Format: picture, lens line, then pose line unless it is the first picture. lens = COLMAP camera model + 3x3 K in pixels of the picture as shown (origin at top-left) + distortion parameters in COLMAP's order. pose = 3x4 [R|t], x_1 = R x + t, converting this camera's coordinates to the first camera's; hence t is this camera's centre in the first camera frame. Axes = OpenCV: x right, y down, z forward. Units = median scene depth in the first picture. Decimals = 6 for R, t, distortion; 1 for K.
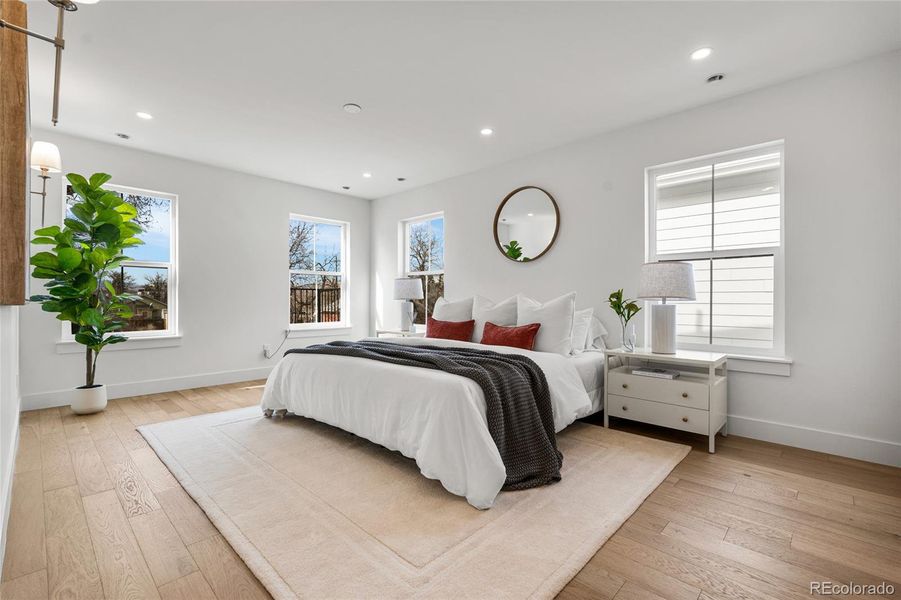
lens RADIAL K [[400.1, 0, 449.2], [0, 400.1, 299.5], [0, 0, 1]] dist [-0.003462, -0.000528]
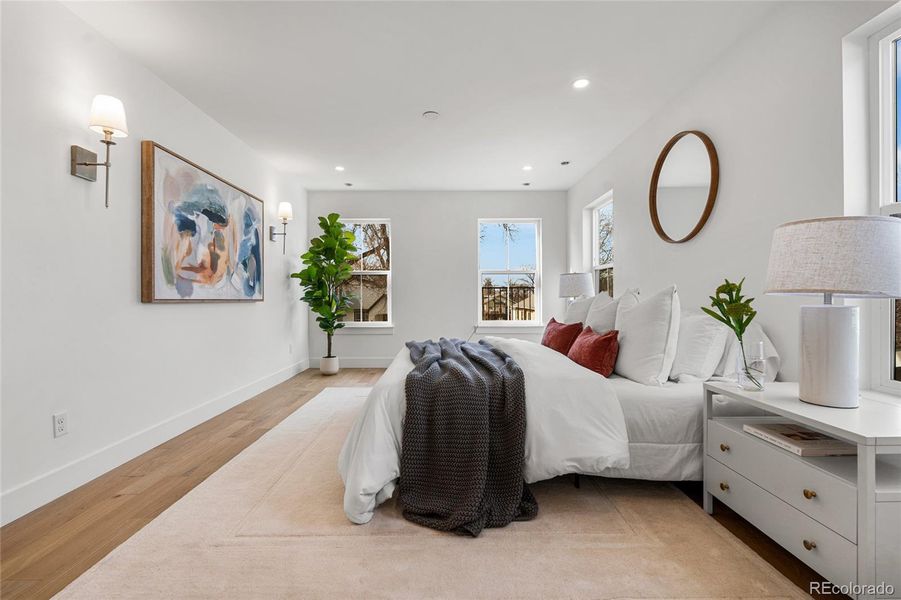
lens RADIAL K [[400.1, 0, 449.2], [0, 400.1, 299.5], [0, 0, 1]] dist [-0.003462, -0.000528]
pose [[0.695769, -0.001906, -0.718264, 0.500540], [0.005627, 0.999980, 0.002797, 0.000509], [0.718244, -0.005988, 0.695766, 0.280312]]
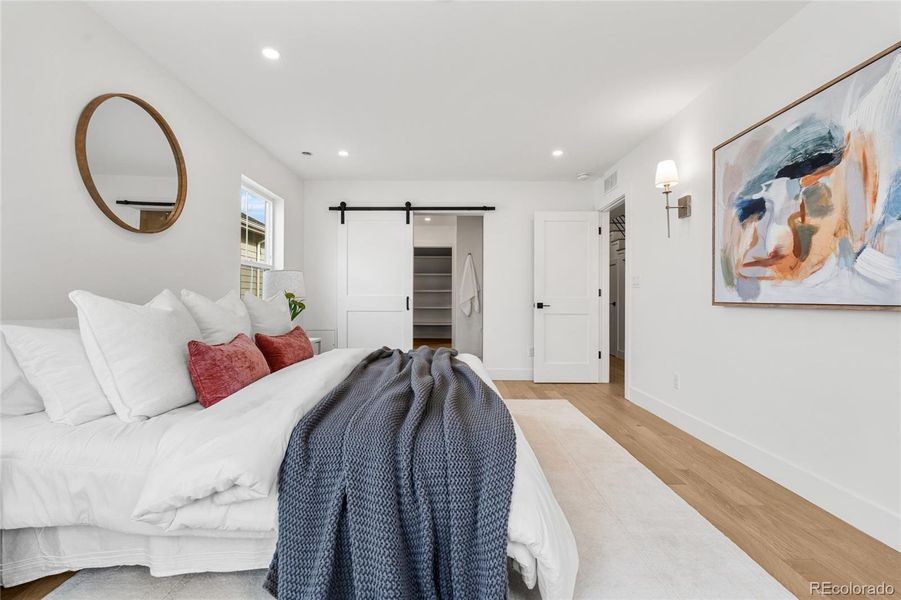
lens RADIAL K [[400.1, 0, 449.2], [0, 400.1, 299.5], [0, 0, 1]] dist [-0.003462, -0.000528]
pose [[-0.686267, -0.004180, 0.727337, -0.645145], [-0.004944, 0.999987, 0.001081, -0.004629], [-0.727333, -0.002854, -0.686279, 1.309193]]
